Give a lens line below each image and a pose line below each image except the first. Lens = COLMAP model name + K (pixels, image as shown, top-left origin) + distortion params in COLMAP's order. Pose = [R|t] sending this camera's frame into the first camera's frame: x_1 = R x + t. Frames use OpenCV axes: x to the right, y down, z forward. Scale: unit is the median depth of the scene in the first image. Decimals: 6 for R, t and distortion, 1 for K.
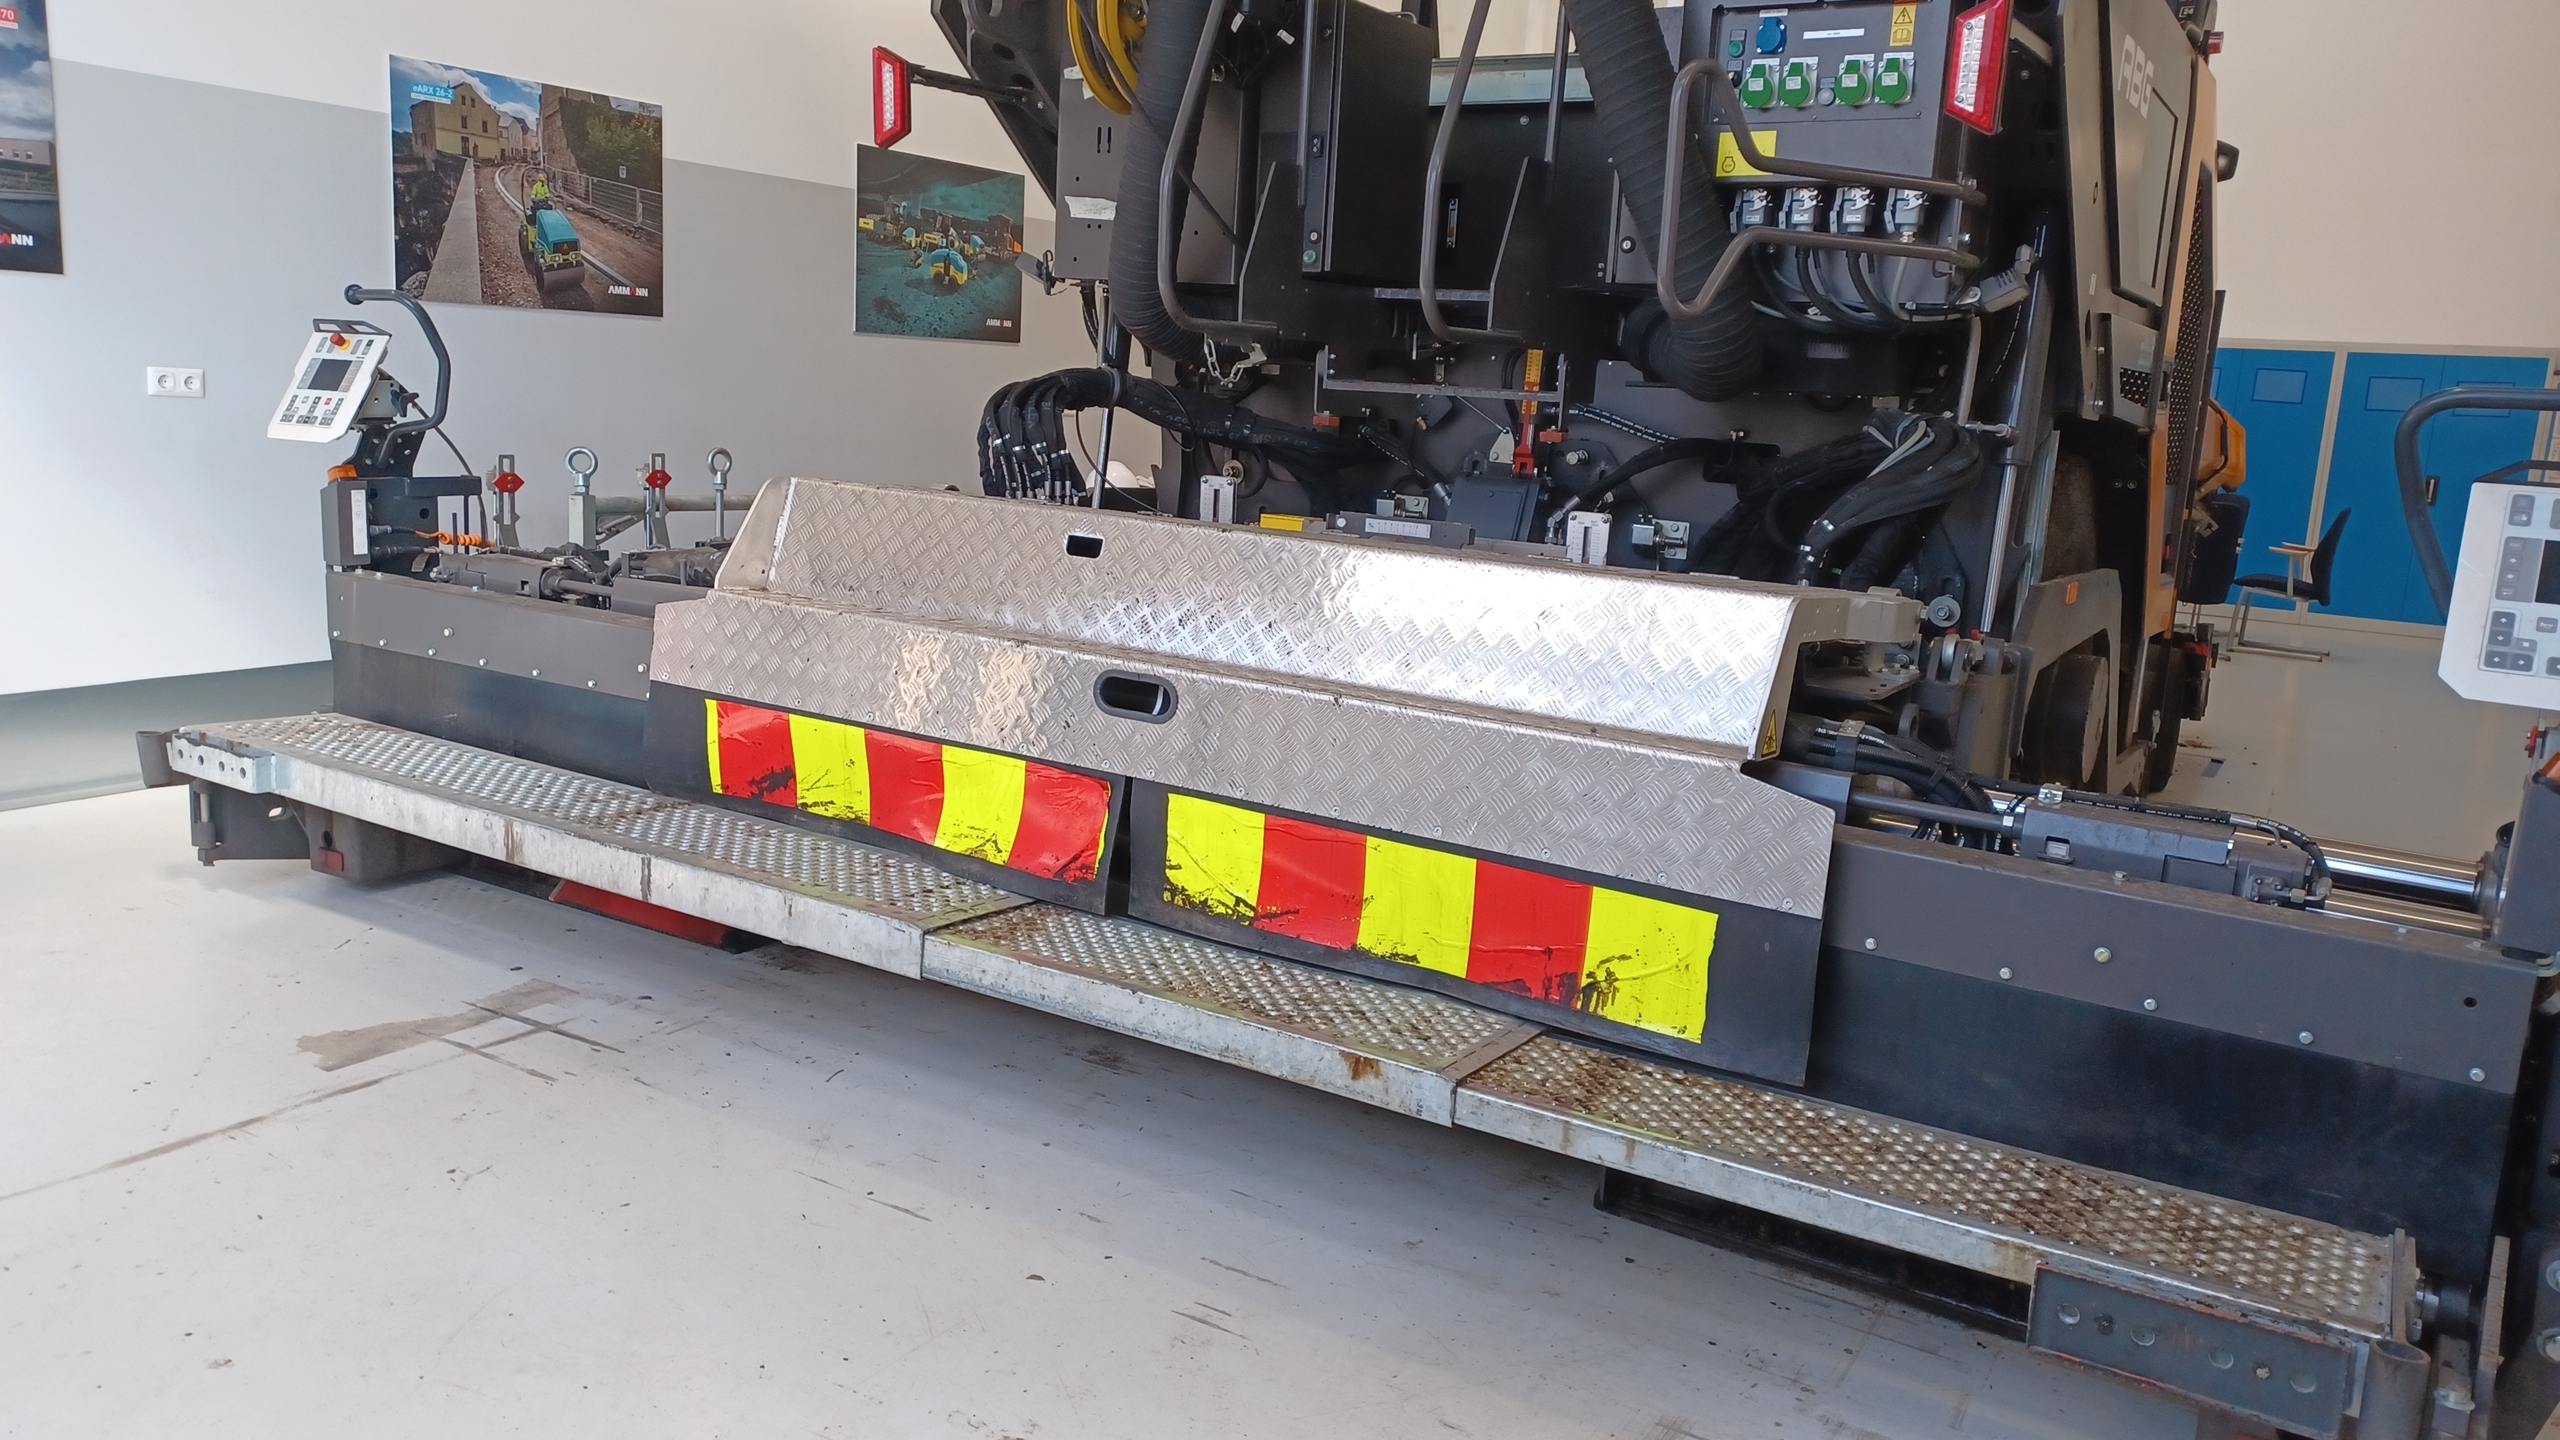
lens RADIAL K [[1837.3, 0, 1280.0], [0, 1837.3, 720.0], [0, 0, 1]] dist [0.062318, -0.042749]
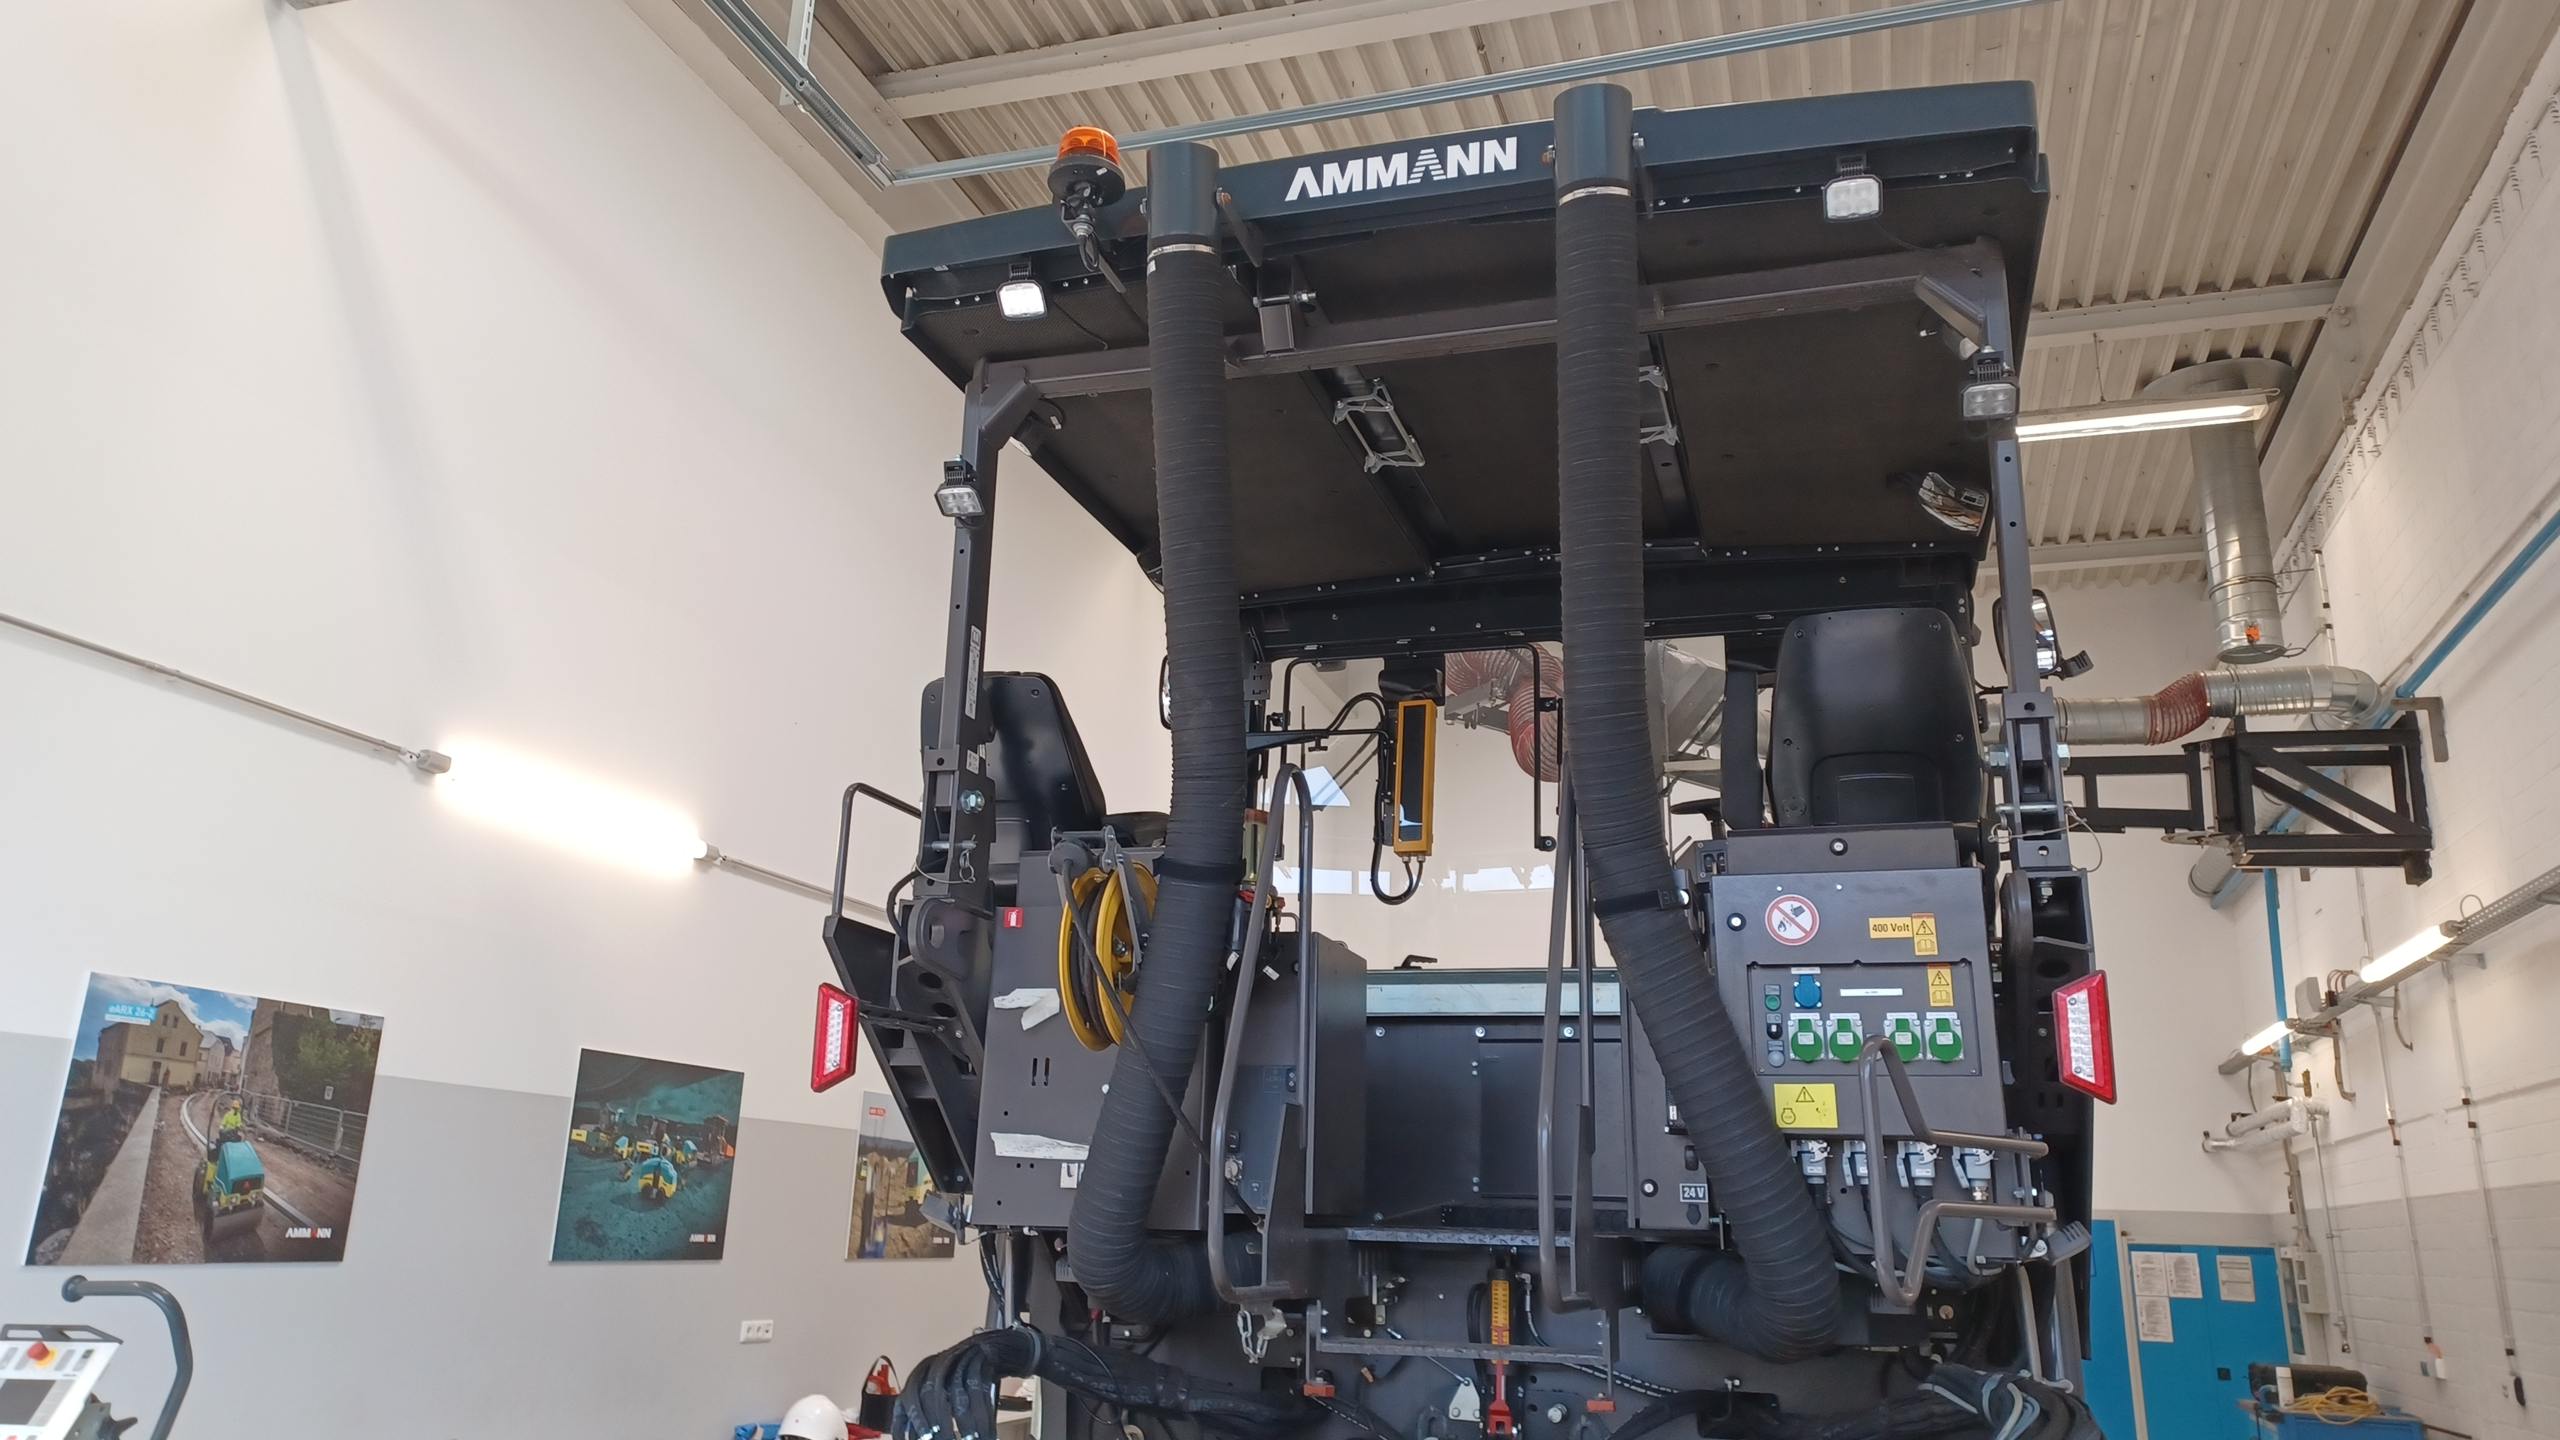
lens RADIAL K [[1837.3, 0, 1280.0], [0, 1837.3, 720.0], [0, 0, 1]] dist [0.062318, -0.042749]
pose [[0.966737, 0.042265, 0.252255, -0.162350], [0.072067, 0.901282, -0.427196, -0.053758], [-0.245408, 0.431166, 0.868257, 0.076012]]
